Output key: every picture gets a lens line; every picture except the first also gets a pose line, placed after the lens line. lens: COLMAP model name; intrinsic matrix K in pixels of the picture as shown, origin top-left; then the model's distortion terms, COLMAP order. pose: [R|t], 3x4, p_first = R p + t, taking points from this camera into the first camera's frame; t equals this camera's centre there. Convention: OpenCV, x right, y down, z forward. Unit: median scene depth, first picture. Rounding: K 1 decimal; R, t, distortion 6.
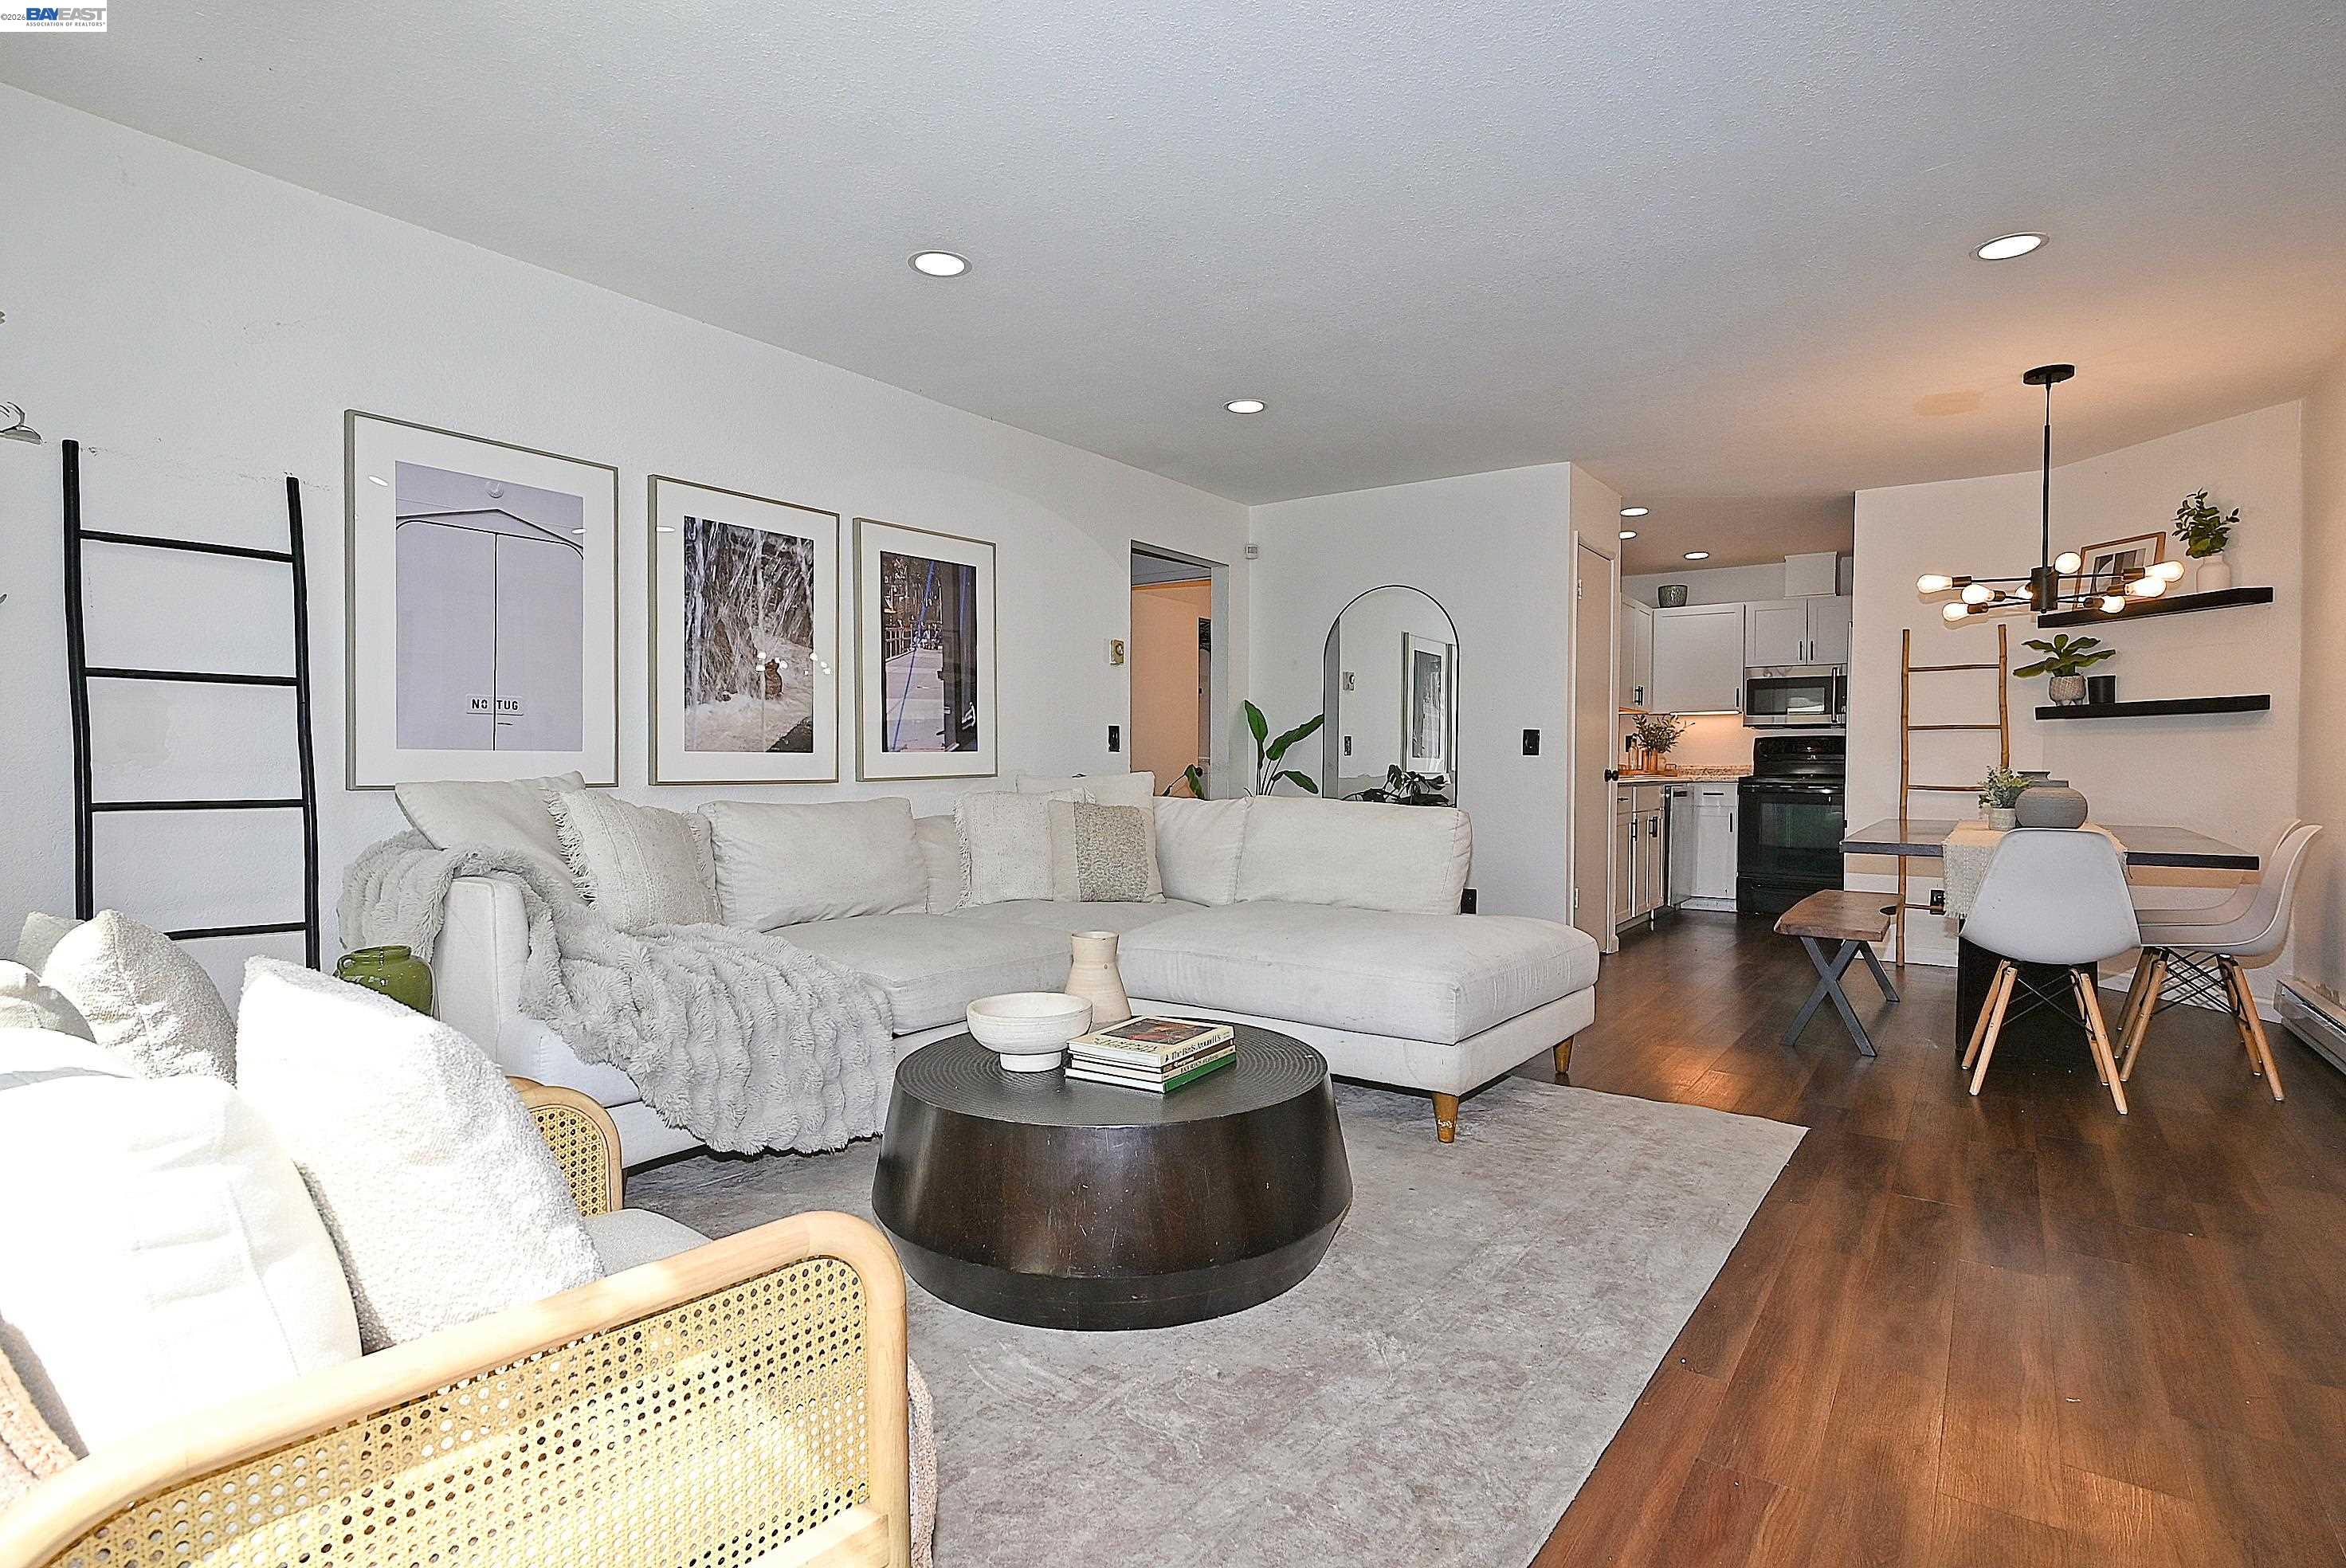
lens RADIAL K [[1165.0, 0, 1183.9], [0, 1165.0, 788.6], [0, 0, 1]] dist [-0.007627, 0.003651]
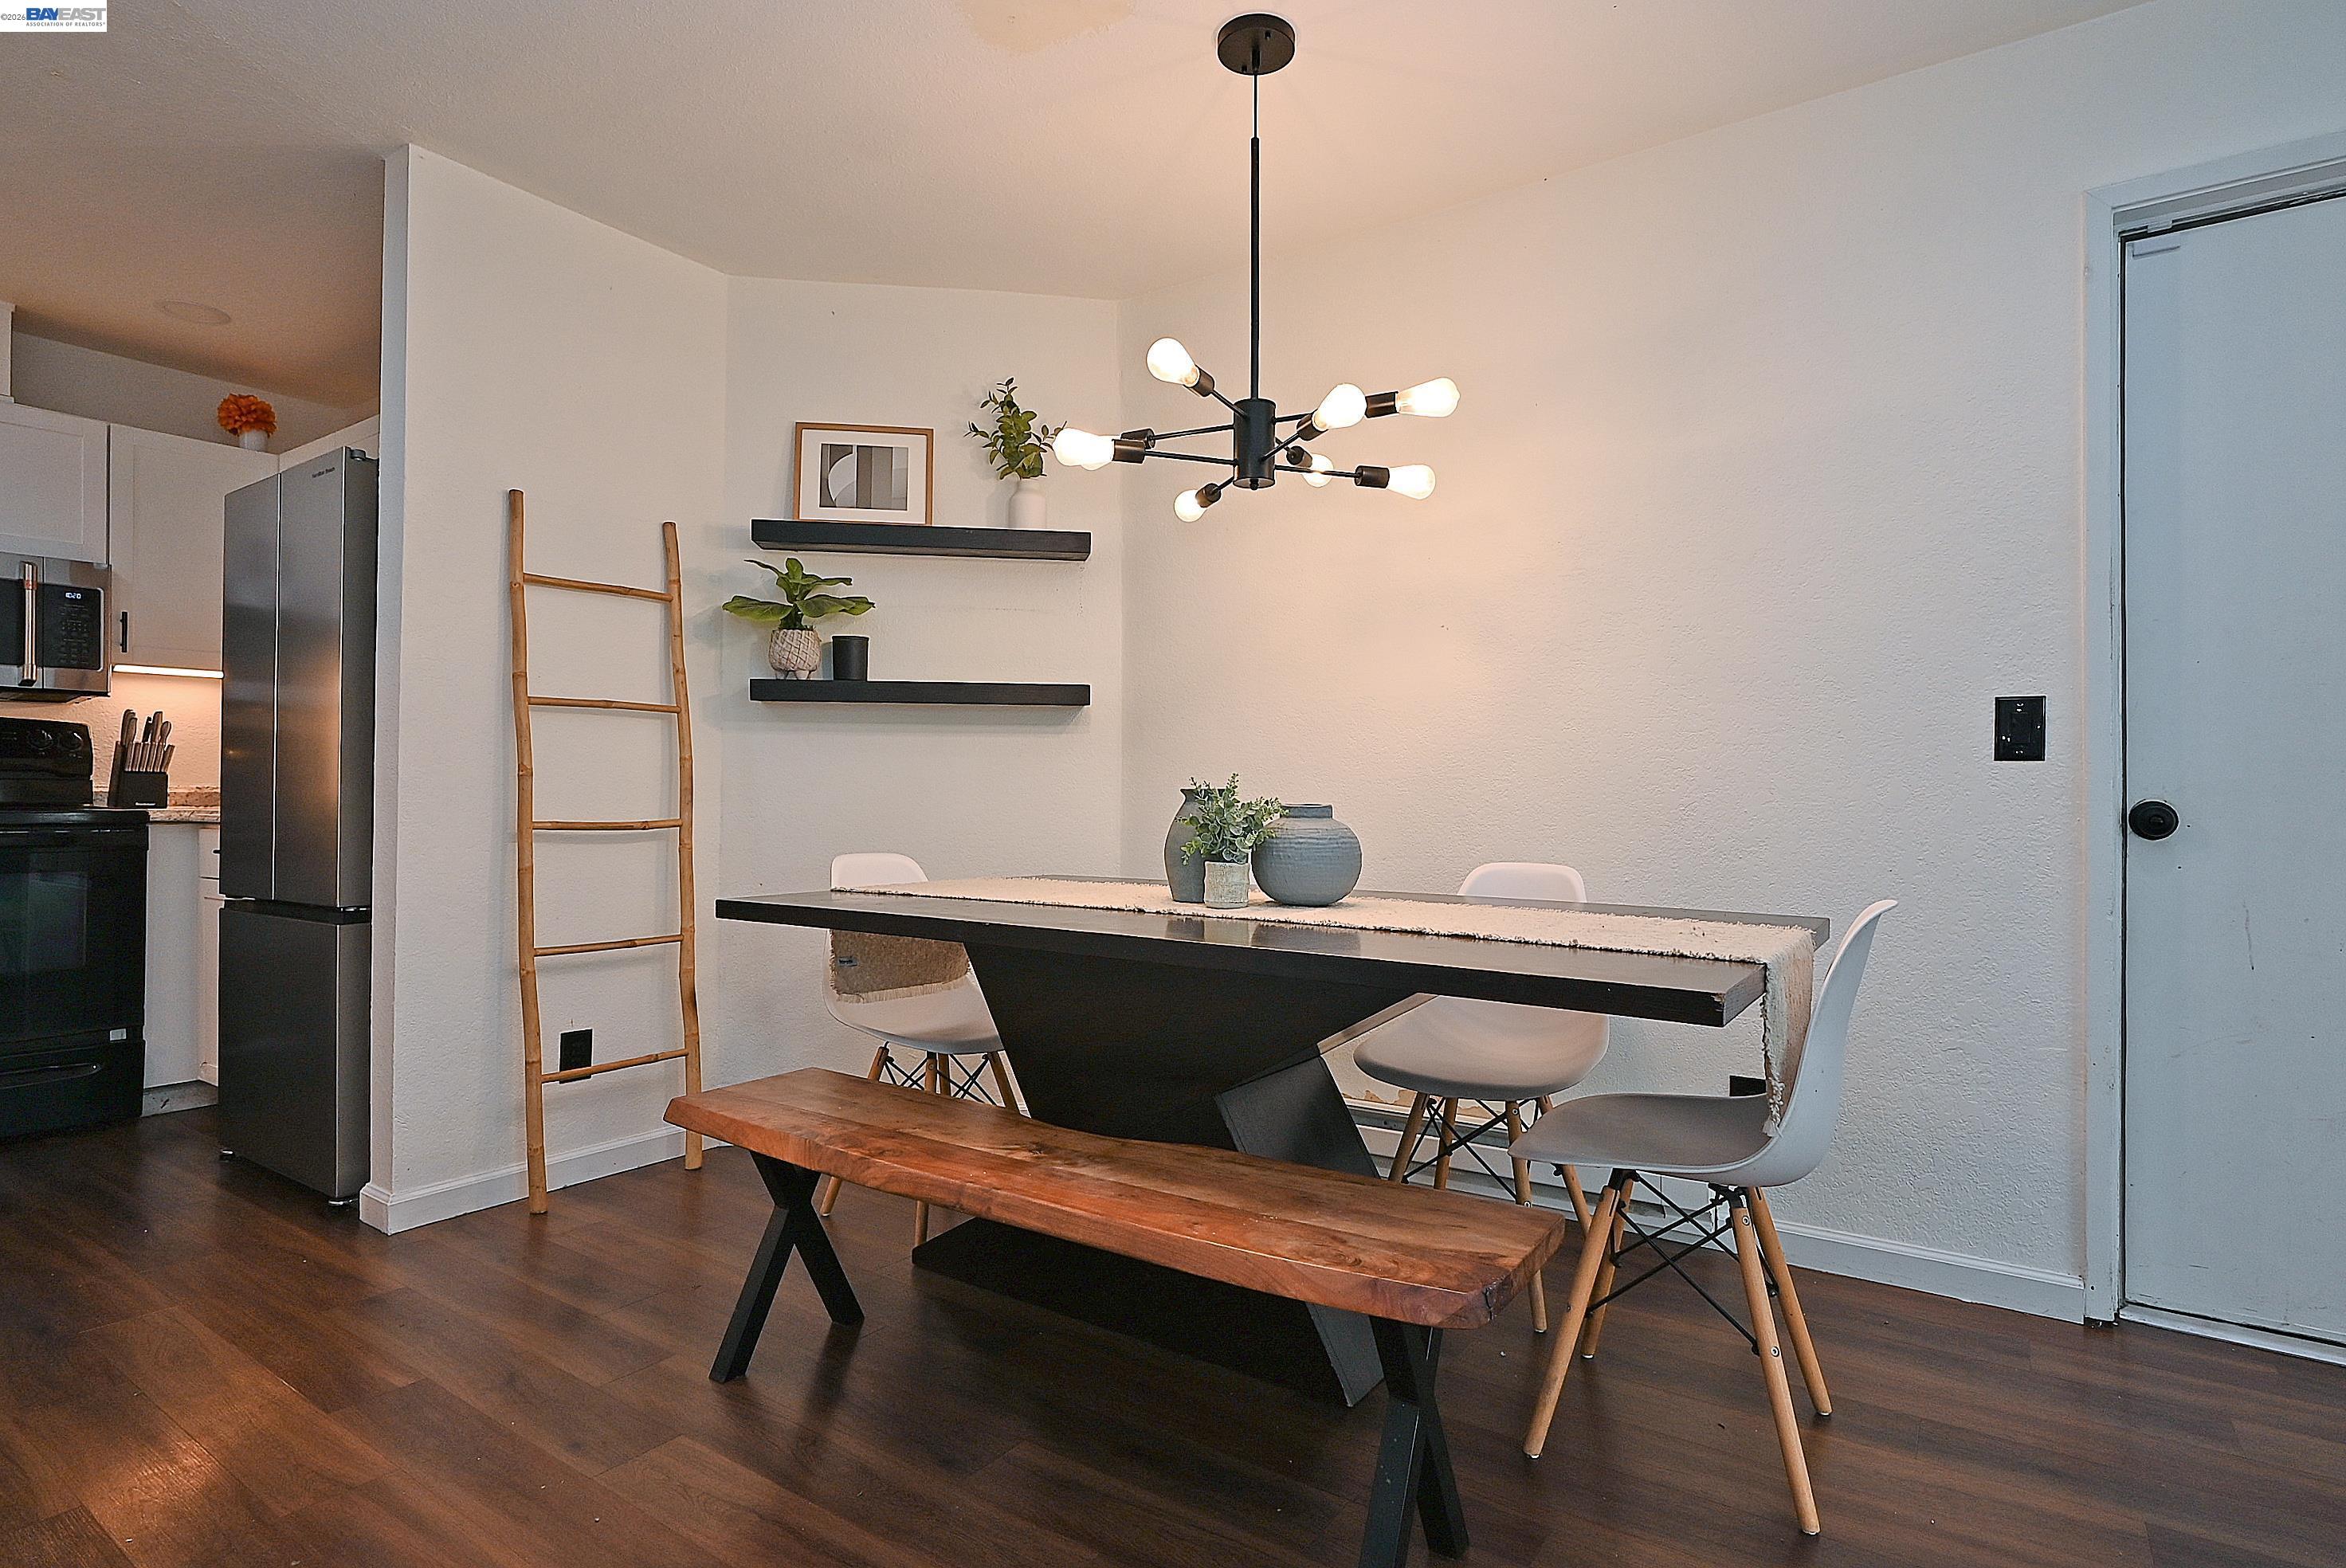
lens RADIAL K [[1165.0, 0, 1161.4], [0, 1165.0, 787.0], [0, 0, 1]] dist [-0.007627, 0.003651]
pose [[-0.000795, 0.001065, 0.999999, 0.219523], [0.020392, 0.999792, -0.001048, -0.016572], [-0.999792, 0.020391, -0.000817, 1.077110]]
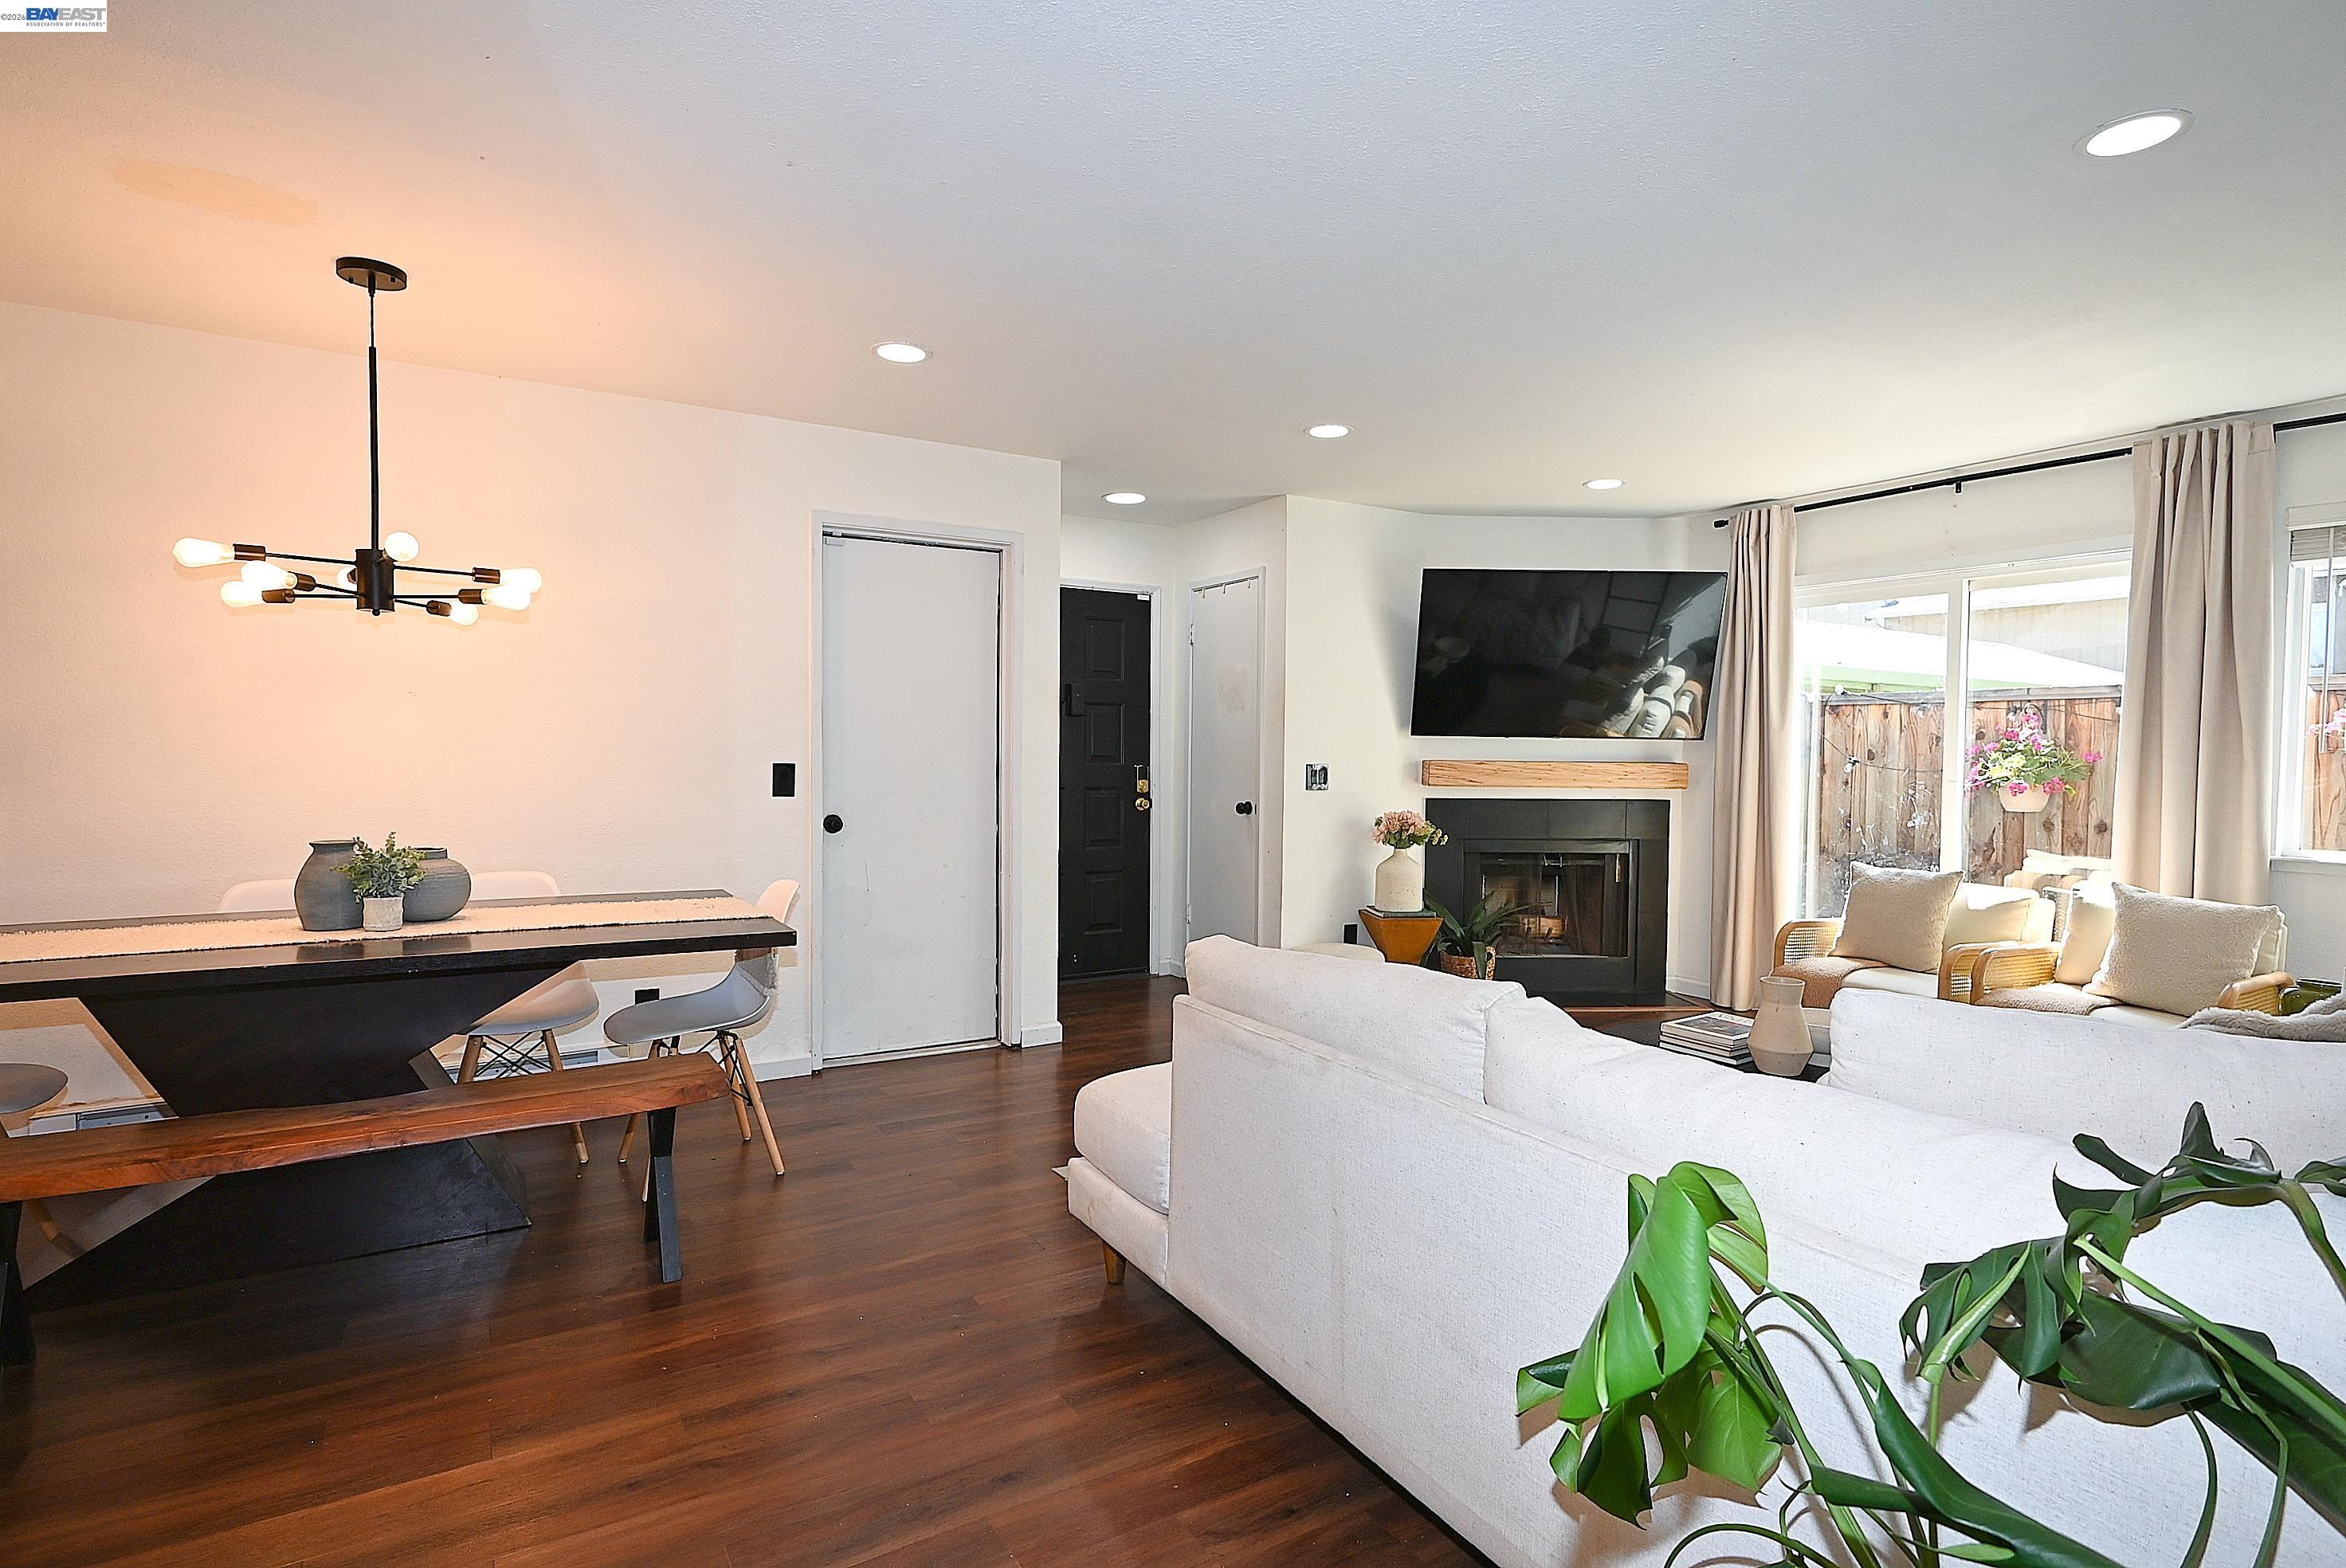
lens RADIAL K [[1165.0, 0, 1180.7], [0, 1165.0, 791.3], [0, 0, 1]] dist [-0.007627, 0.003651]
pose [[-0.915535, -0.027876, 0.401272, 0.009684], [-0.003671, 0.998133, 0.060963, -0.093564], [-0.402223, 0.054340, -0.913928, 1.501585]]
